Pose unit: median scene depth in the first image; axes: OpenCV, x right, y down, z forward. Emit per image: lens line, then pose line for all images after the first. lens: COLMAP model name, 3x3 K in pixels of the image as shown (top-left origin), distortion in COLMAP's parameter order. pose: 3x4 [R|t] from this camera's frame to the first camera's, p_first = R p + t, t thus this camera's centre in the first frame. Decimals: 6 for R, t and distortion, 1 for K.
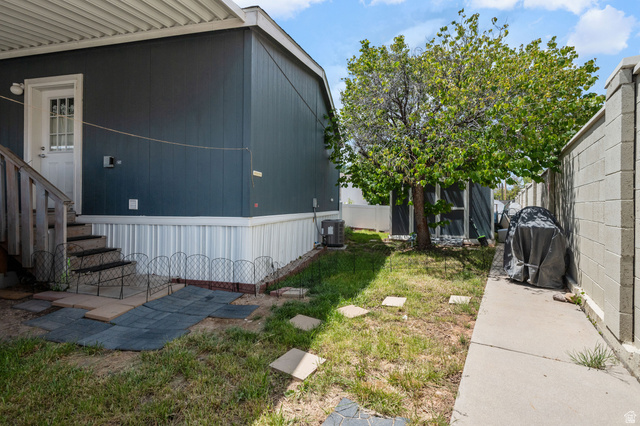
lens RADIAL K [[292.1, 0, 321.1], [0, 292.1, 211.0], [0, 0, 1]] dist [0.001174, -0.002312]
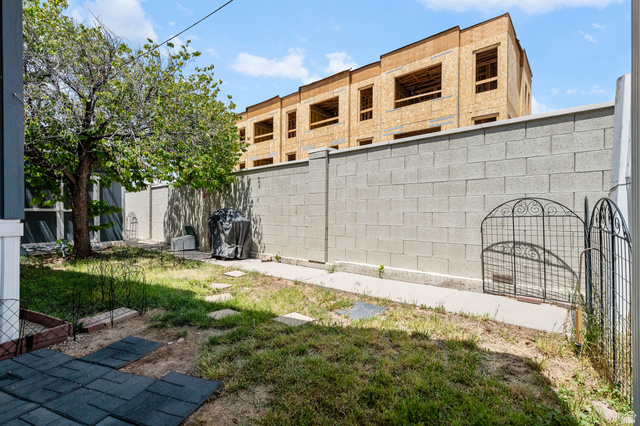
lens RADIAL K [[292.1, 0, 321.2], [0, 292.1, 212.6], [0, 0, 1]] dist [0.001174, -0.002312]
pose [[0.129757, 0.003086, 0.991541, -0.794984], [0.006803, 0.999969, -0.004002, 0.019866], [-0.991523, 0.007265, 0.129732, 0.392300]]
